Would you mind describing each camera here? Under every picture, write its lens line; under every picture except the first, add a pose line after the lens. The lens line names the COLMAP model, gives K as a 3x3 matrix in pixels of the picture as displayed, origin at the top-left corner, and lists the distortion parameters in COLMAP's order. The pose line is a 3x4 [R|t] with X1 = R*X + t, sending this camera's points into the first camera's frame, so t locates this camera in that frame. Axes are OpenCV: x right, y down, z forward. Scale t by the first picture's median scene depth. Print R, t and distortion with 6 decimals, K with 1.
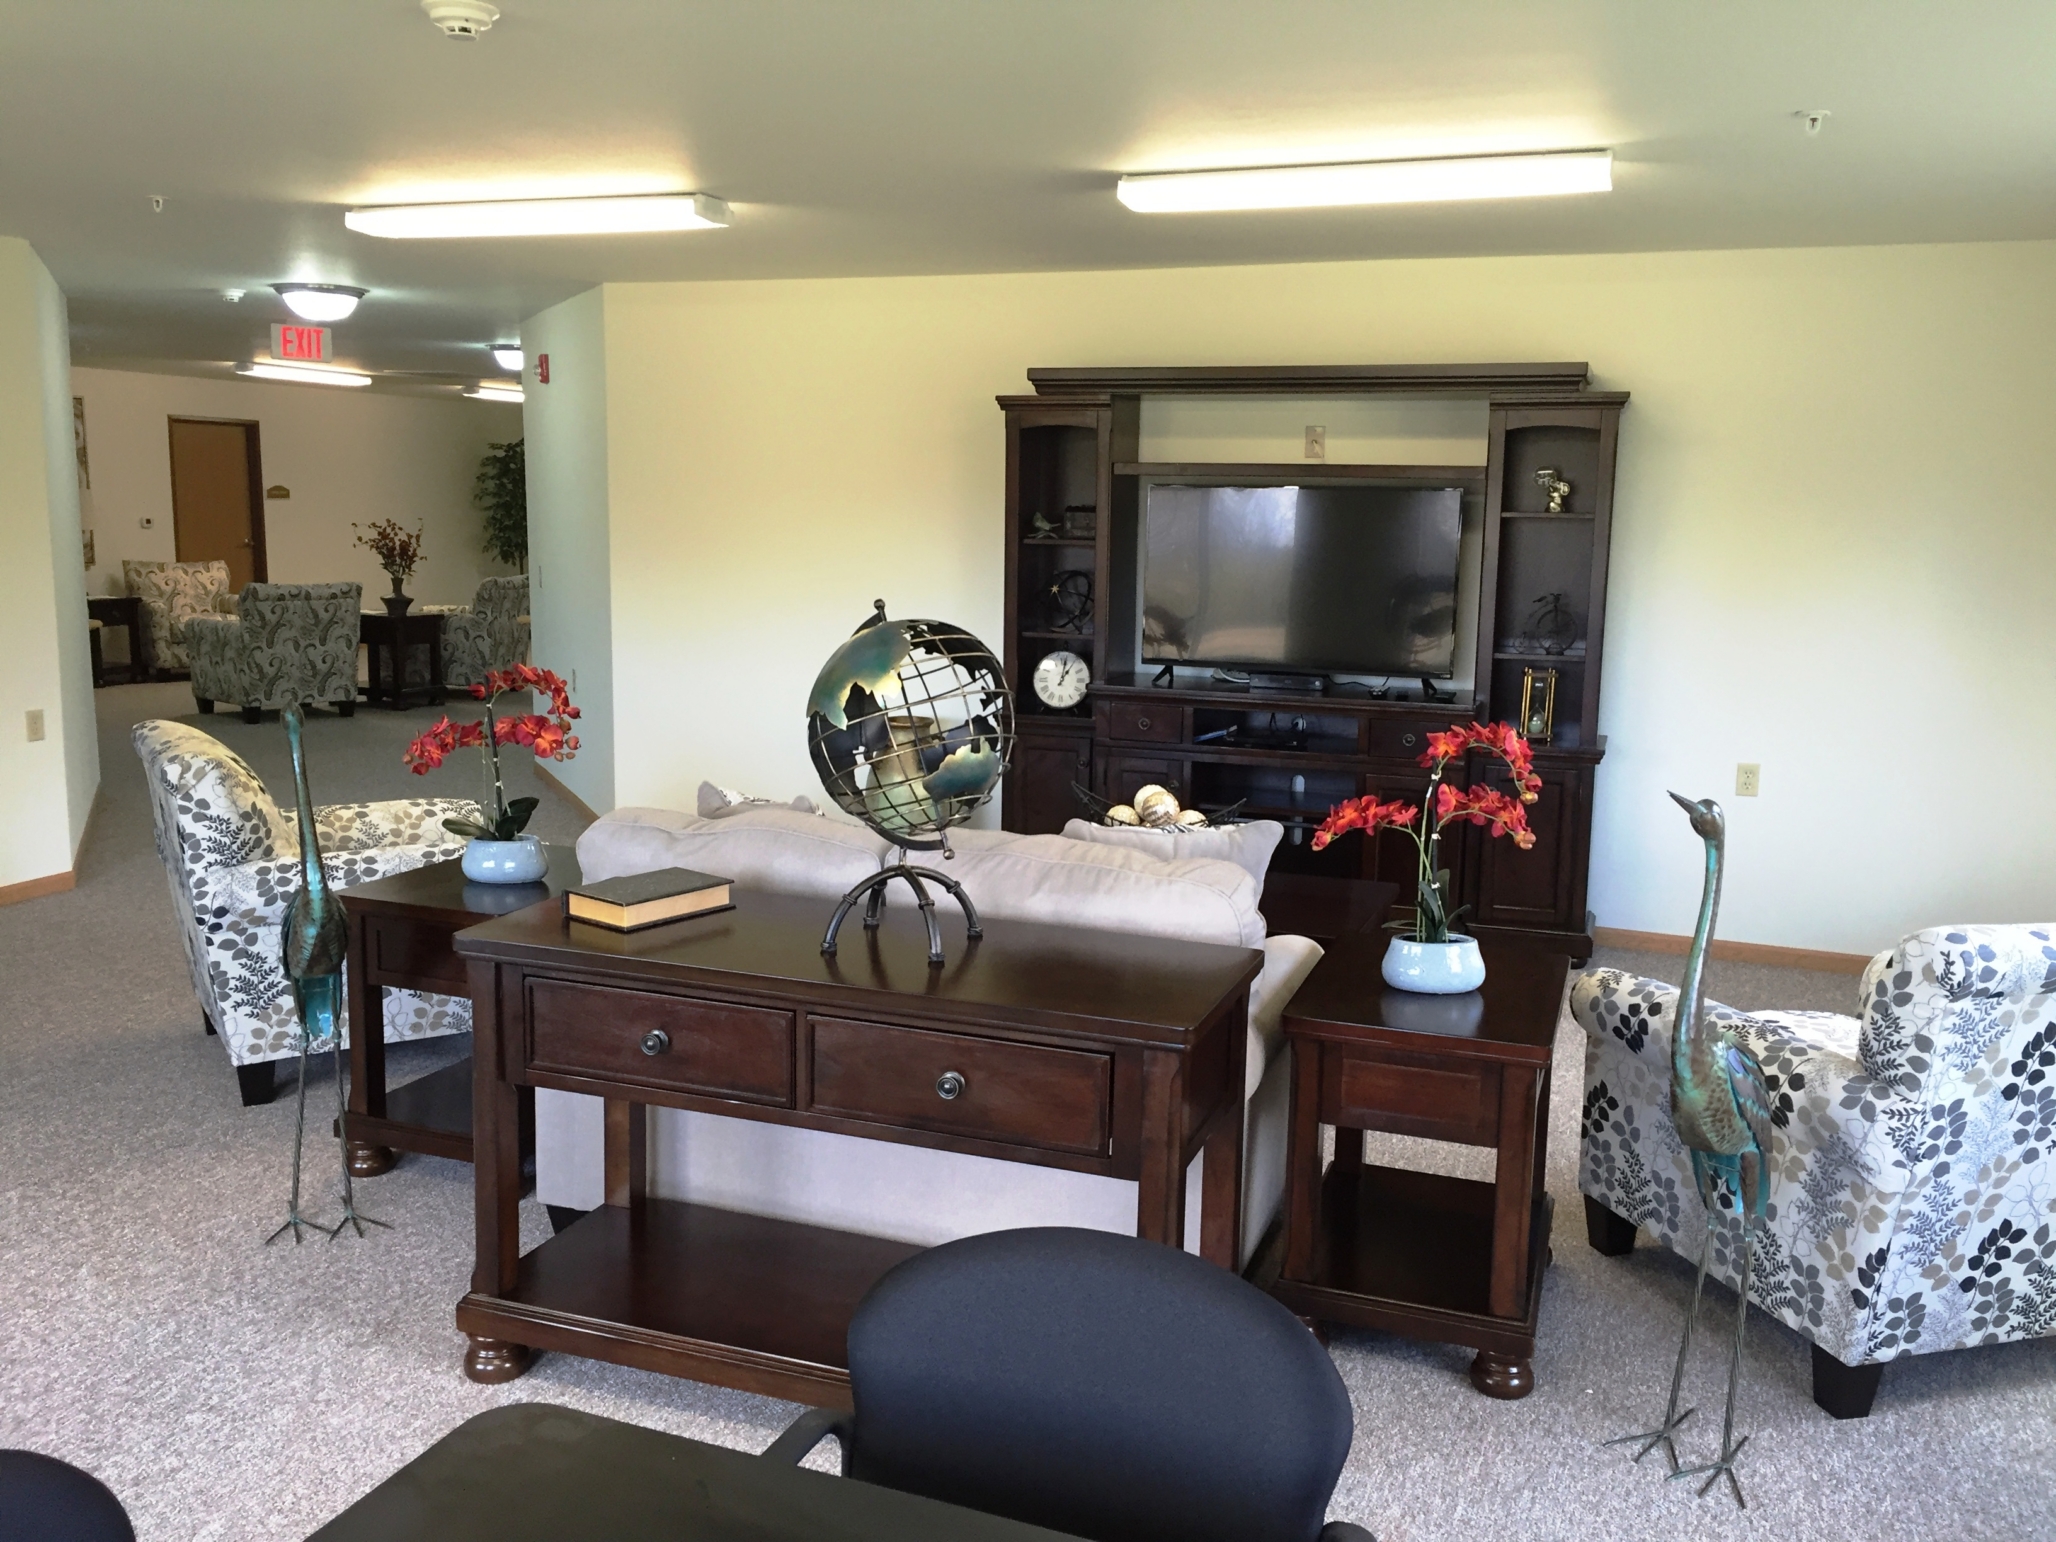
lens RADIAL K [[1744.0, 0, 1028.0], [0, 1744.0, 771.0], [0, 0, 1]] dist [0.076284, -0.113091]
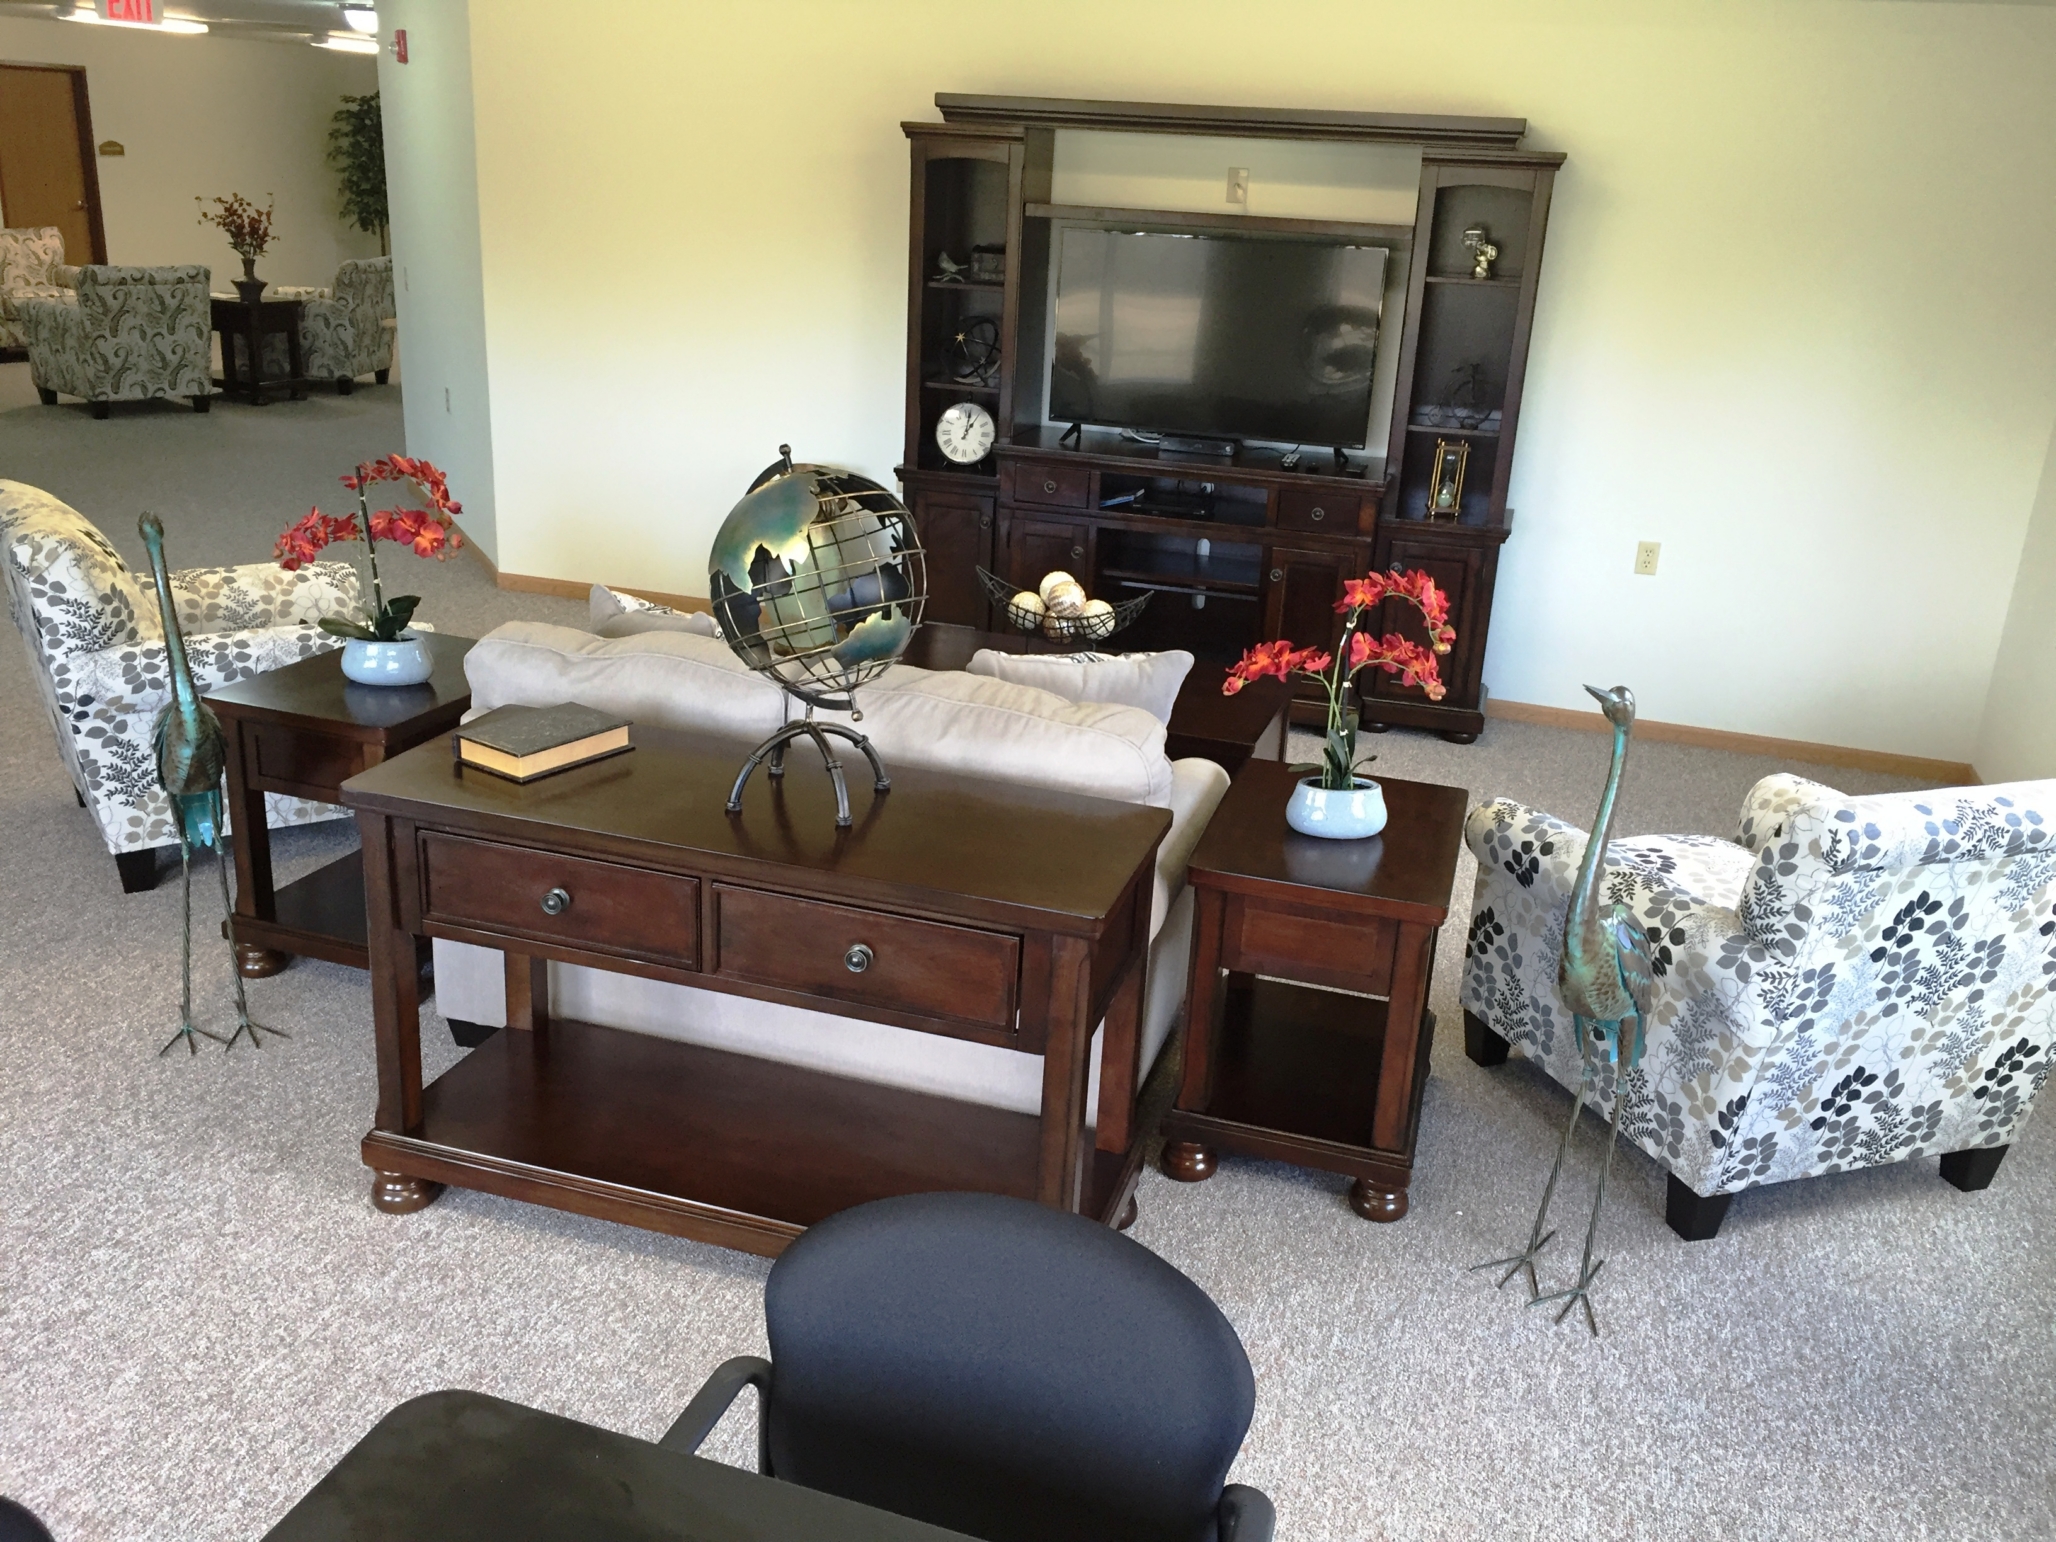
lens RADIAL K [[1746.1, 0, 1031.9], [0, 1746.1, 773.3], [0, 0, 1]] dist [0.077962, -0.120474]
pose [[0.997767, 0.012938, 0.065528, -0.009751], [-0.024801, 0.982686, 0.183614, -0.086022], [-0.062018, -0.184829, 0.980812, 0.024390]]
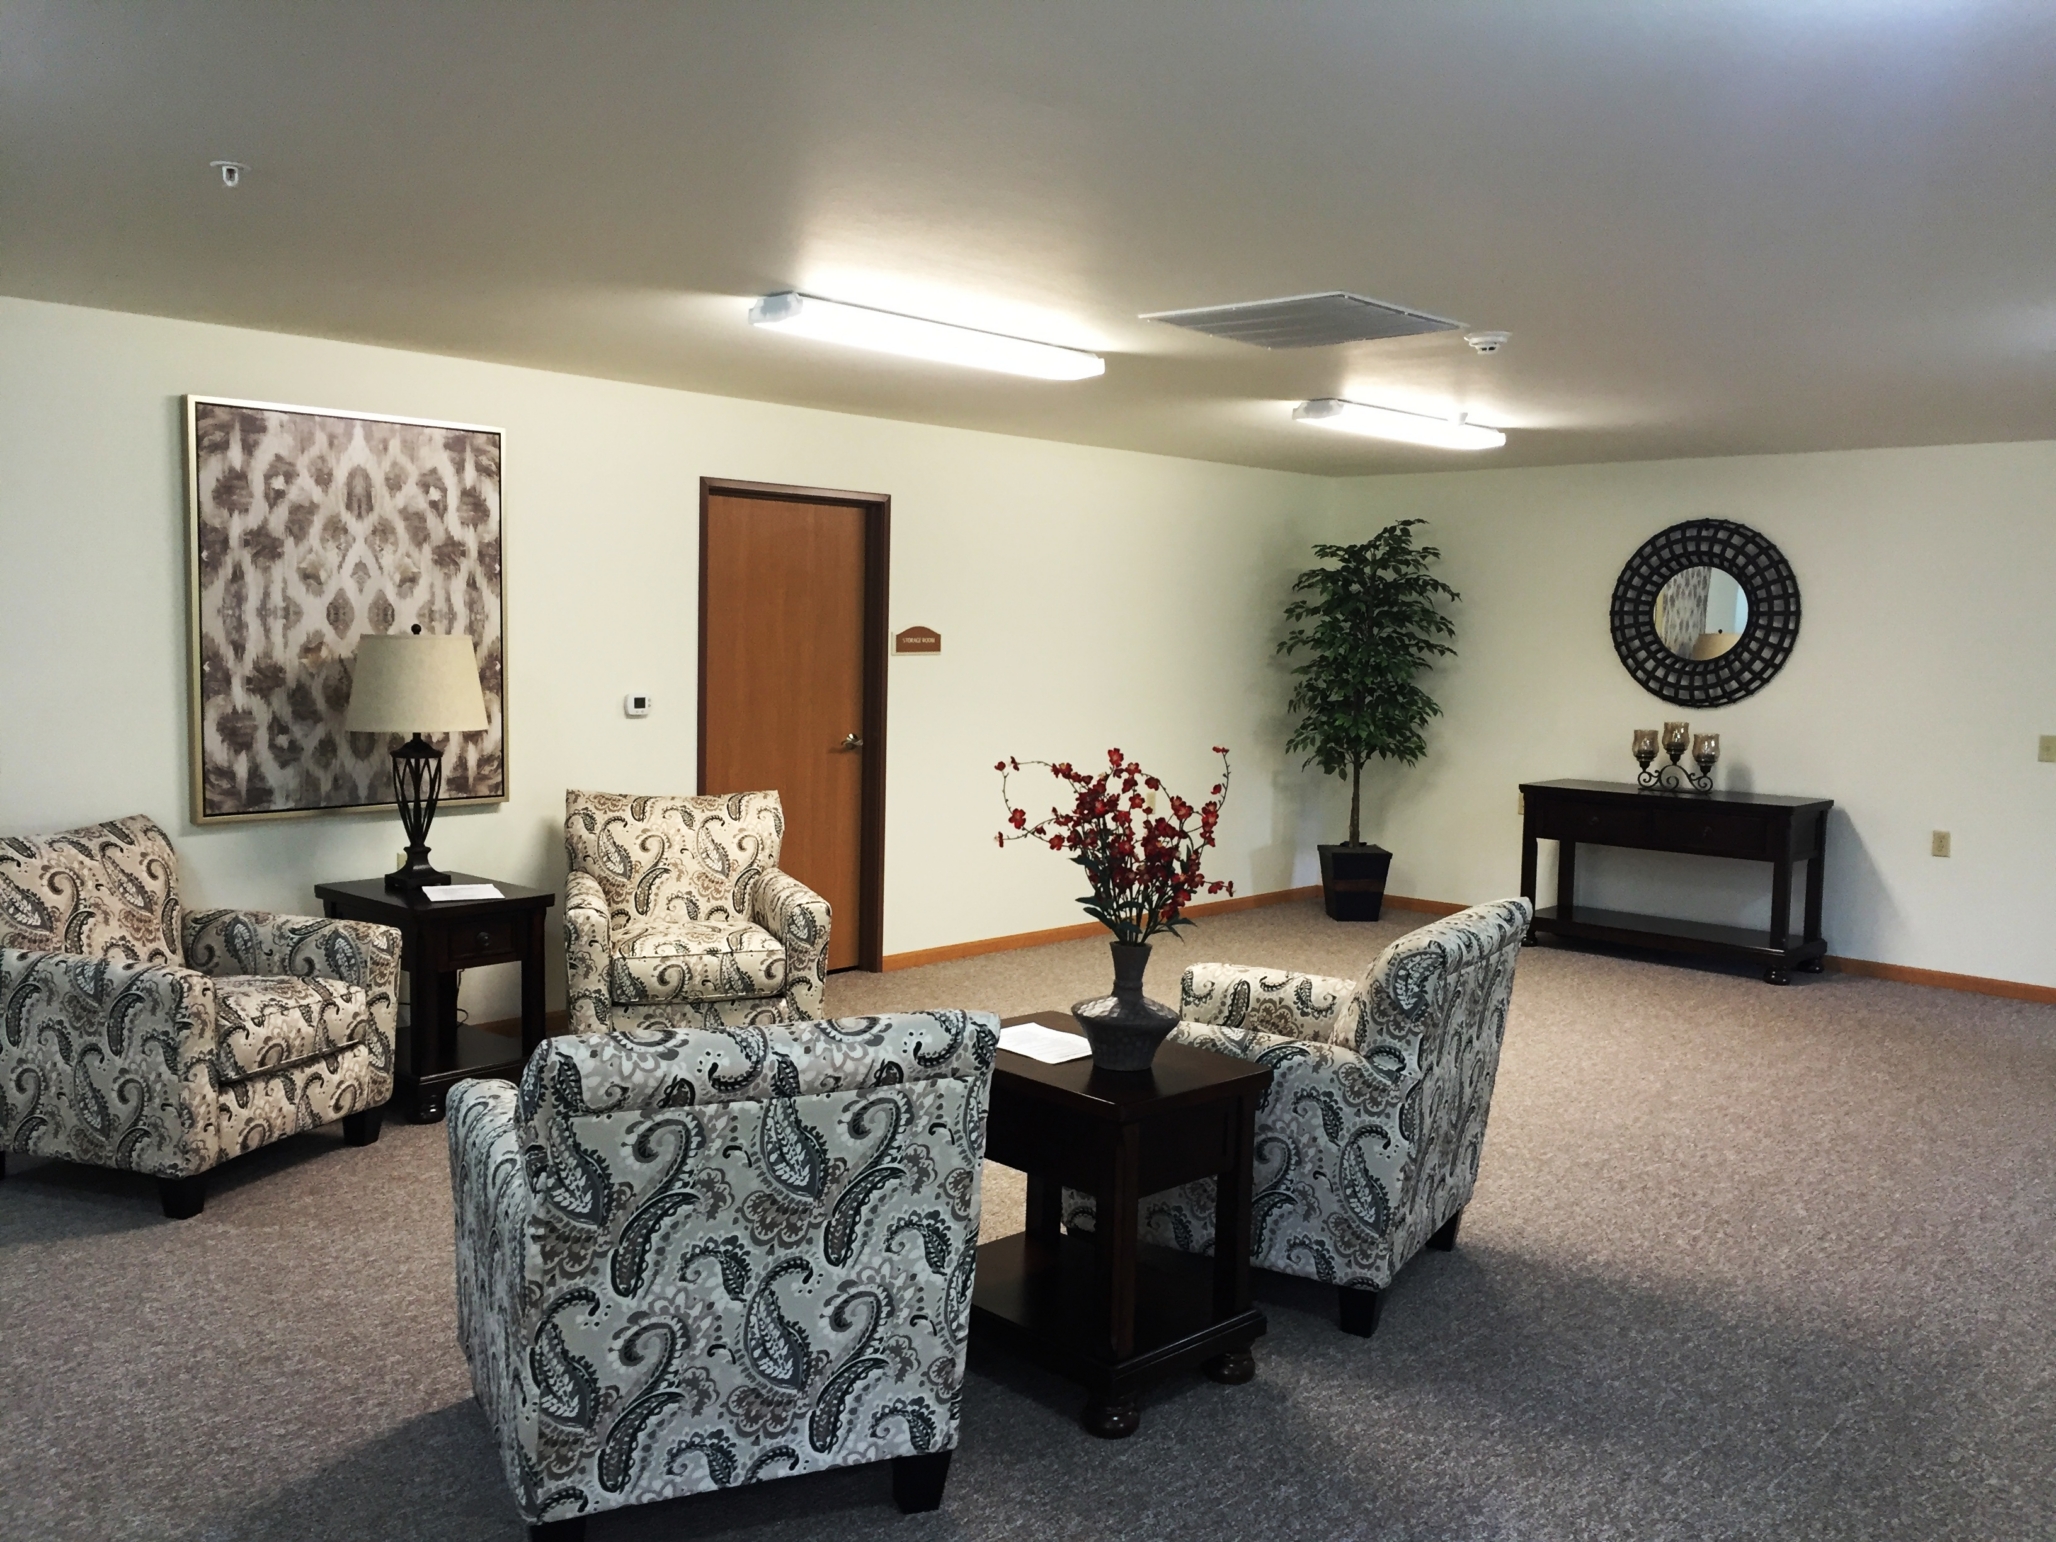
lens RADIAL K [[1746.1, 0, 1031.9], [0, 1746.1, 773.3], [0, 0, 1]] dist [0.077962, -0.120474]
pose [[0.920869, 0.038316, -0.387984, -0.922656], [-0.067189, 0.995866, -0.061123, -0.420588], [0.384039, 0.082354, 0.919637, 2.549343]]
